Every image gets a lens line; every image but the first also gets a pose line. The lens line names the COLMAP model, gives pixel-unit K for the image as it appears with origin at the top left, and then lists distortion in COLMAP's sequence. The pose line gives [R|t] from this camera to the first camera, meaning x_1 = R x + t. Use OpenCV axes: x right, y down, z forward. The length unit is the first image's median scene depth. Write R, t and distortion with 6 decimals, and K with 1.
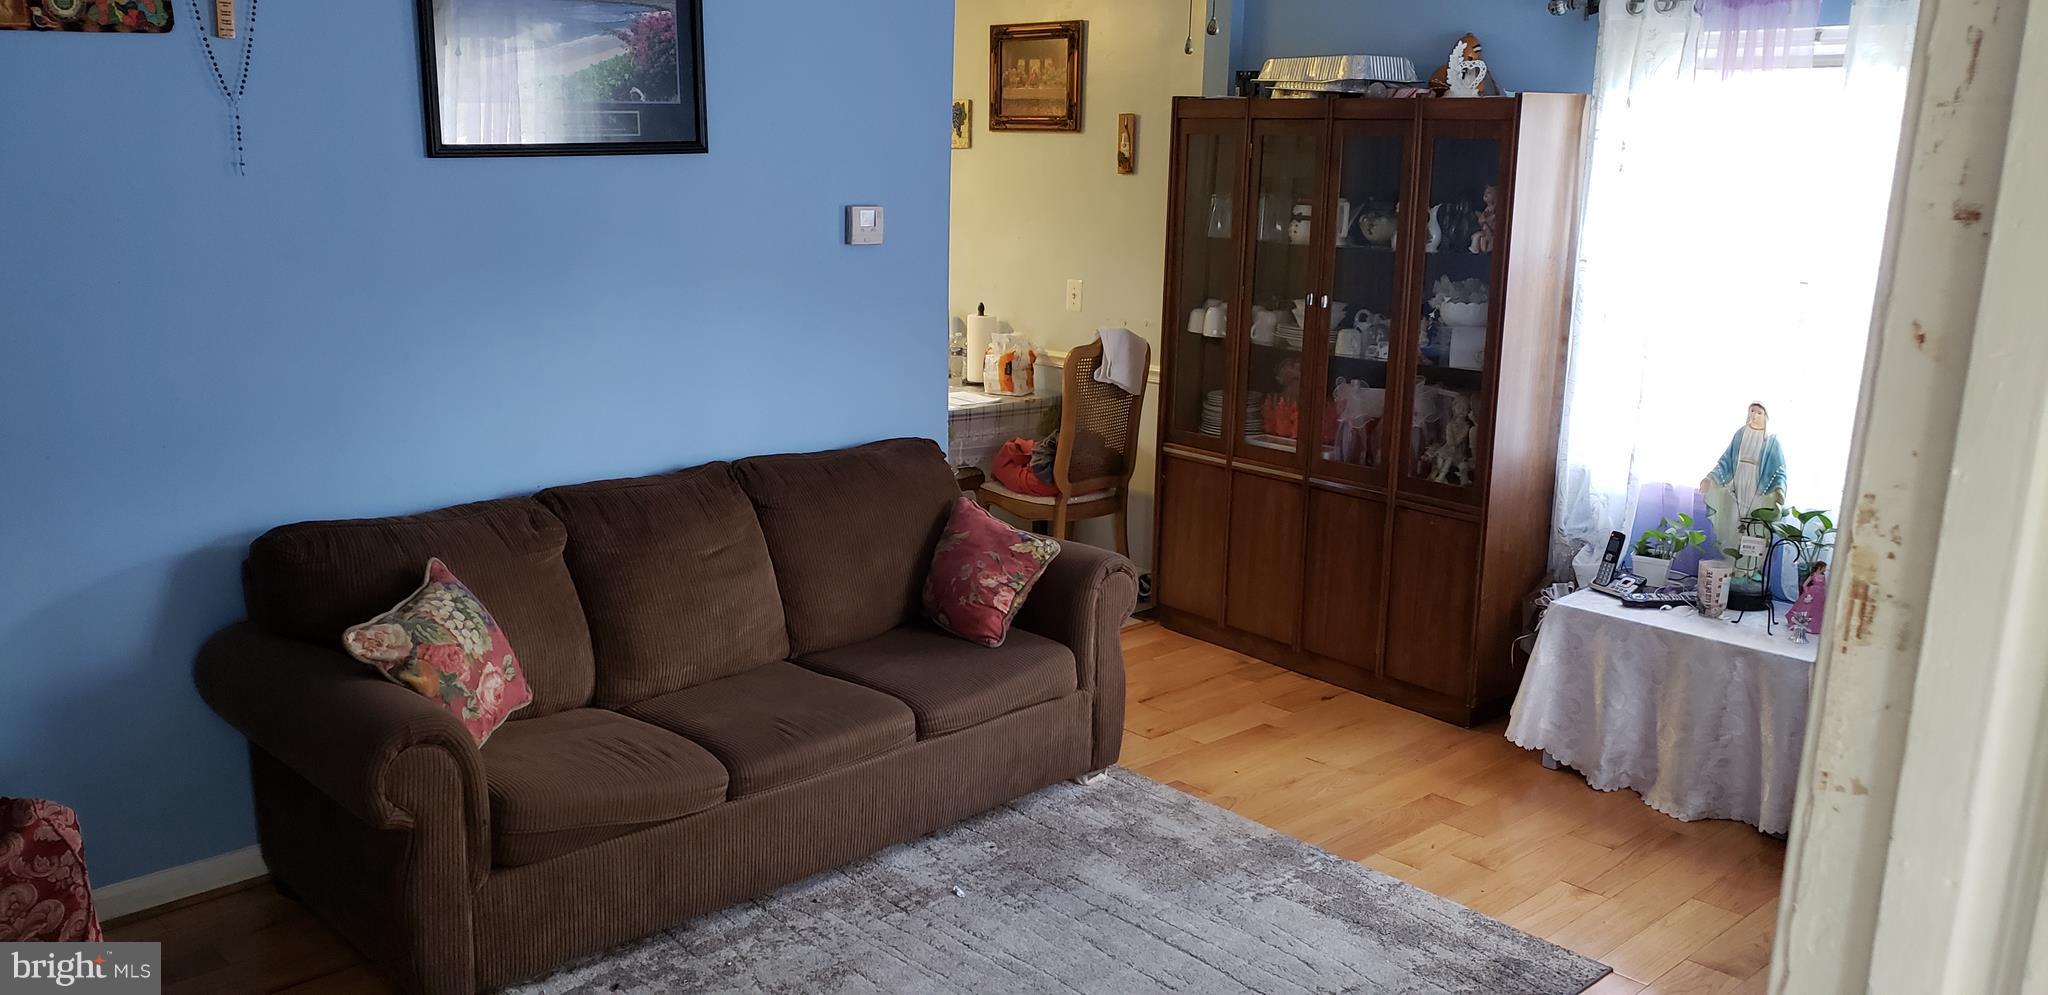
lens RADIAL K [[1550.5, 0, 1024.0], [0, 1550.5, 497.5], [0, 0, 1]] dist [0.008644, 0.002429]
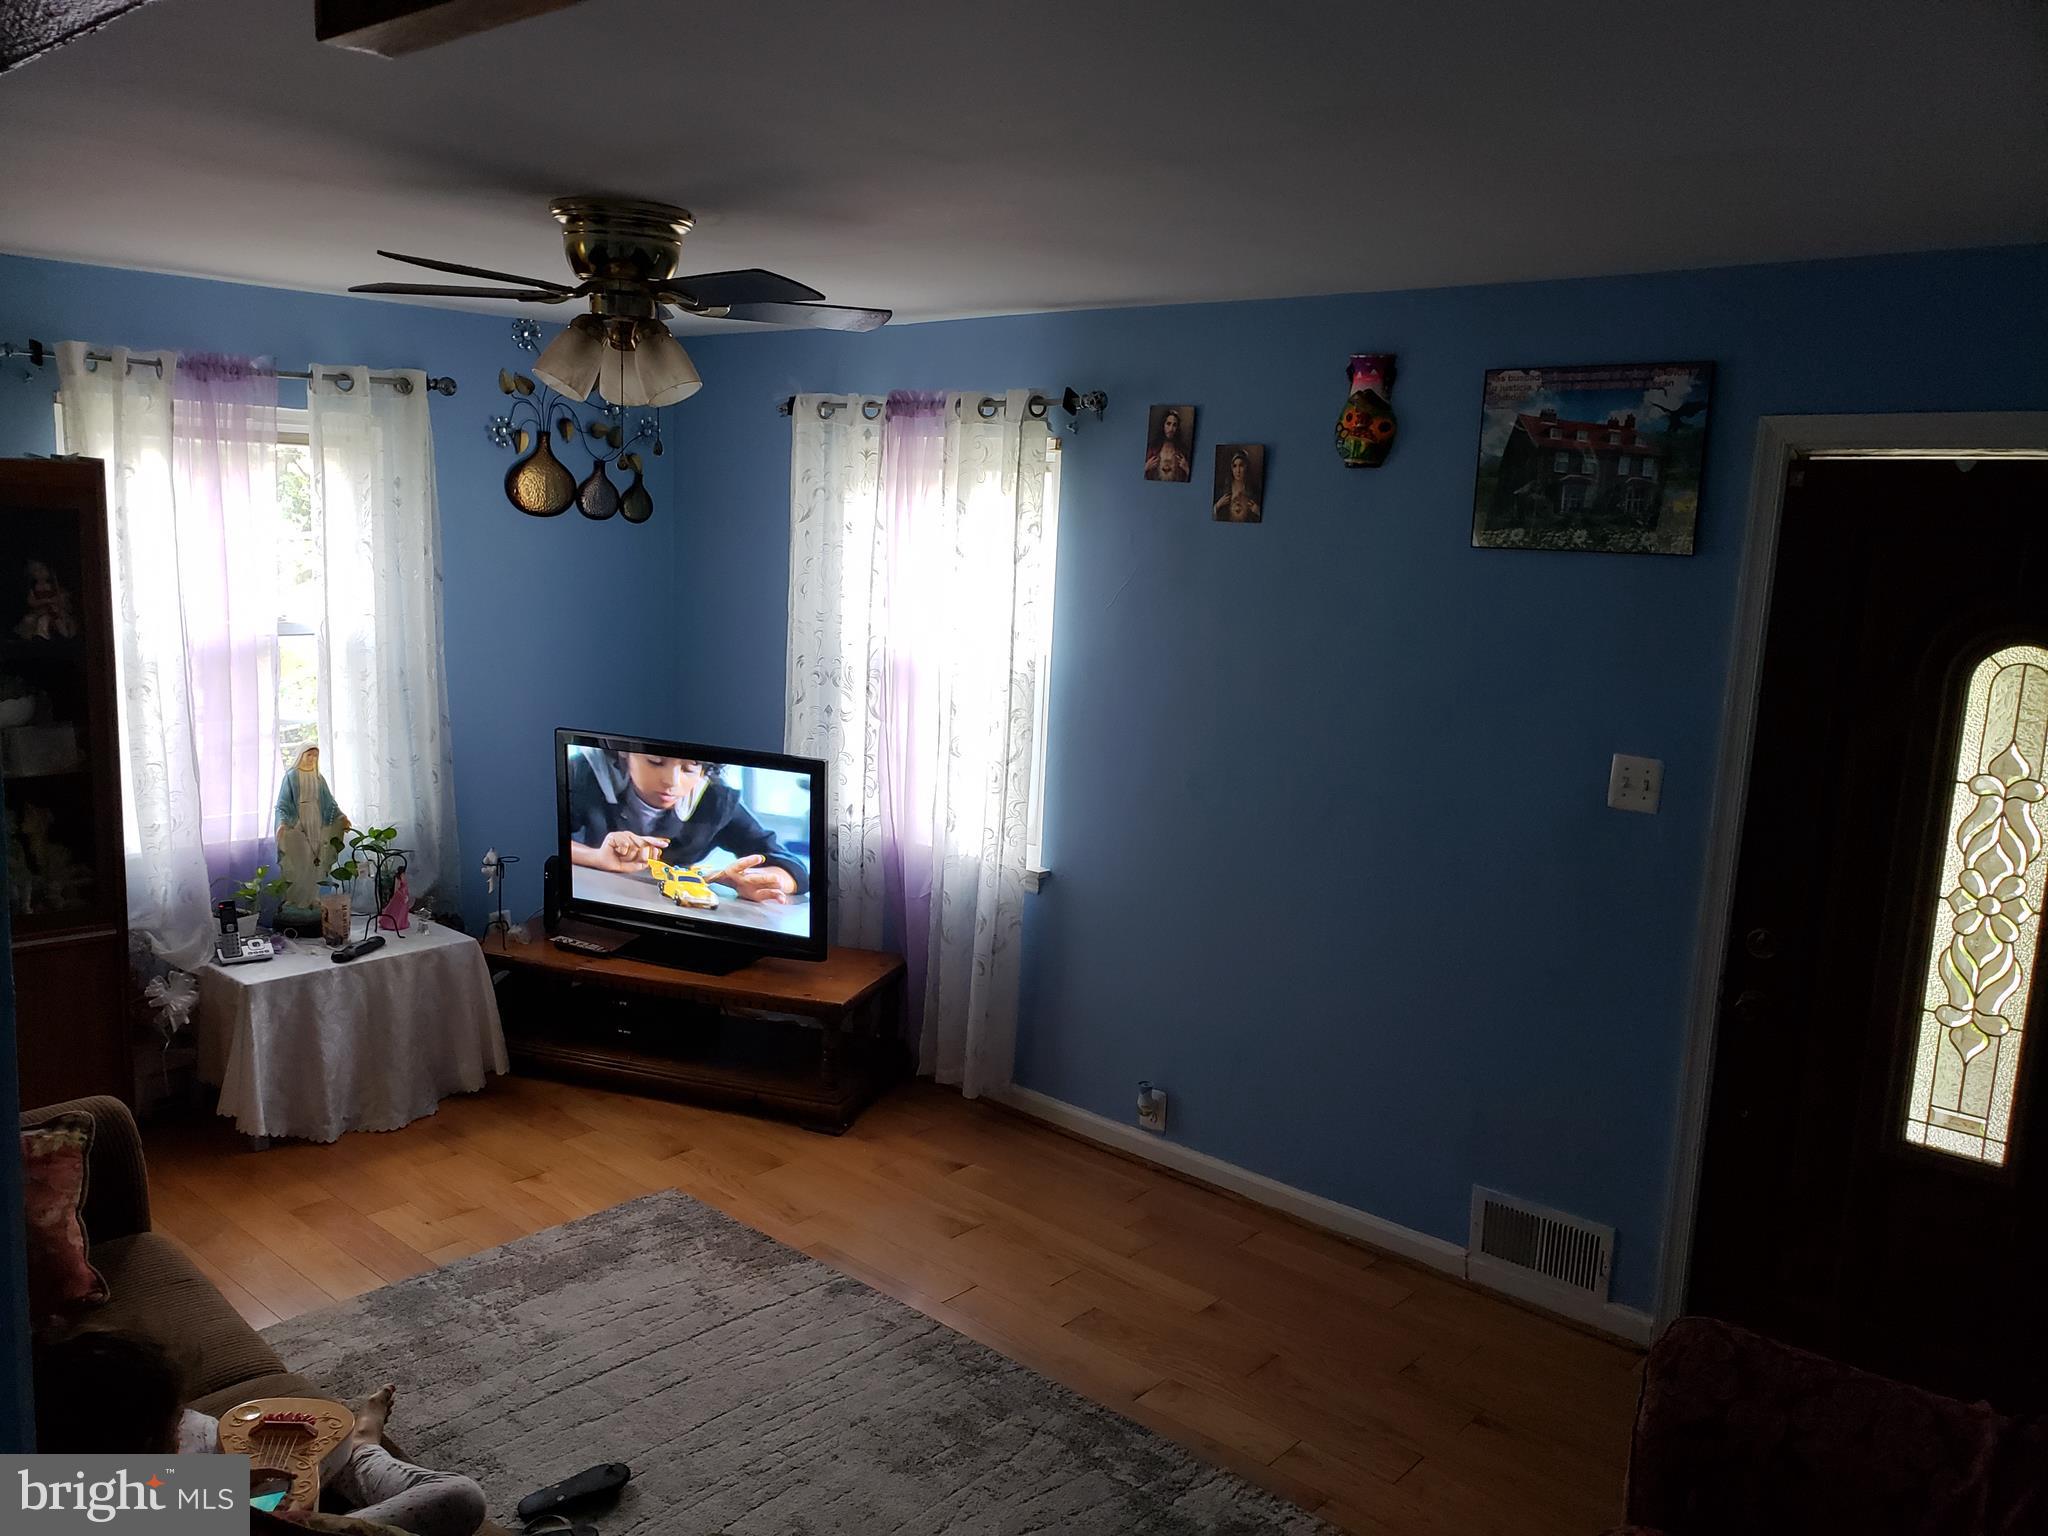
lens RADIAL K [[1574.7, 0, 979.8], [0, 1574.7, 767.8], [0, 0, 1]] dist [0.100090, -0.150544]
pose [[-0.148340, -0.175788, 0.973187, -0.447984], [0.191199, 0.960409, 0.202624, -0.119334], [-0.970277, 0.216130, -0.108857, 0.435387]]
